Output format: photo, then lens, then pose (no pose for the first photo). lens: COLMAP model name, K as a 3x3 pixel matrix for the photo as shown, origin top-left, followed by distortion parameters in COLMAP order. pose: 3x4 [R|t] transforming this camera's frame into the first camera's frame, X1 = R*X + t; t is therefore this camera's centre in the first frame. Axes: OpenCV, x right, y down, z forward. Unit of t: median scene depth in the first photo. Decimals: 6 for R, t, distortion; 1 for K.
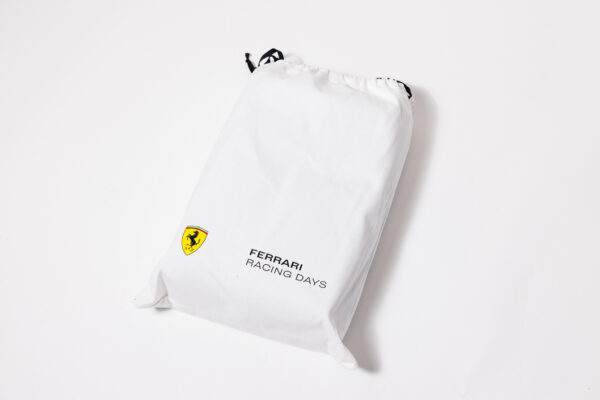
lens RADIAL K [[724.0, 0, 300.0], [0, 724.0, 200.0], [0, 0, 1]] dist [-0.004046, -0.001344]
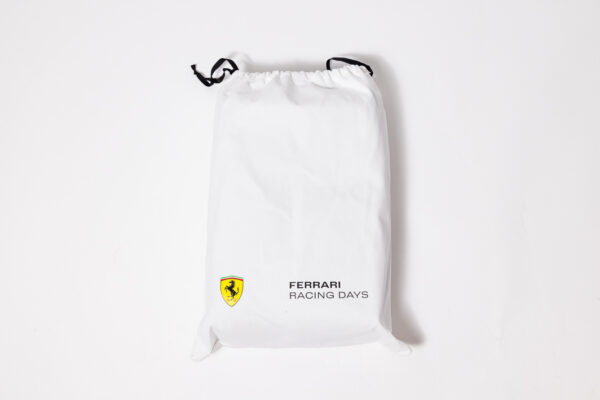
lens RADIAL K [[724.0, 0, 300.0], [0, 724.0, 200.0], [0, 0, 1]] dist [-0.004046, -0.001344]
pose [[0.944547, -0.304100, 0.123909, -0.143904], [0.271870, 0.935831, 0.224291, -0.271091], [-0.184165, -0.178166, 0.966613, 0.000786]]
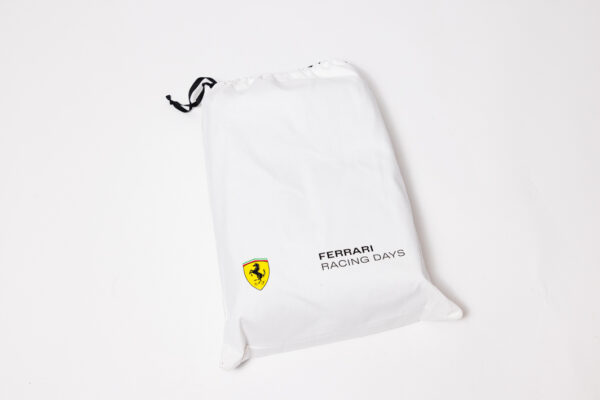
lens RADIAL K [[724.0, 0, 300.0], [0, 724.0, 200.0], [0, 0, 1]] dist [-0.004046, -0.001344]
pose [[0.860013, -0.404410, 0.311176, -0.351054], [0.424268, 0.905527, 0.004268, -0.011349], [-0.283504, 0.128351, 0.950343, 0.083695]]
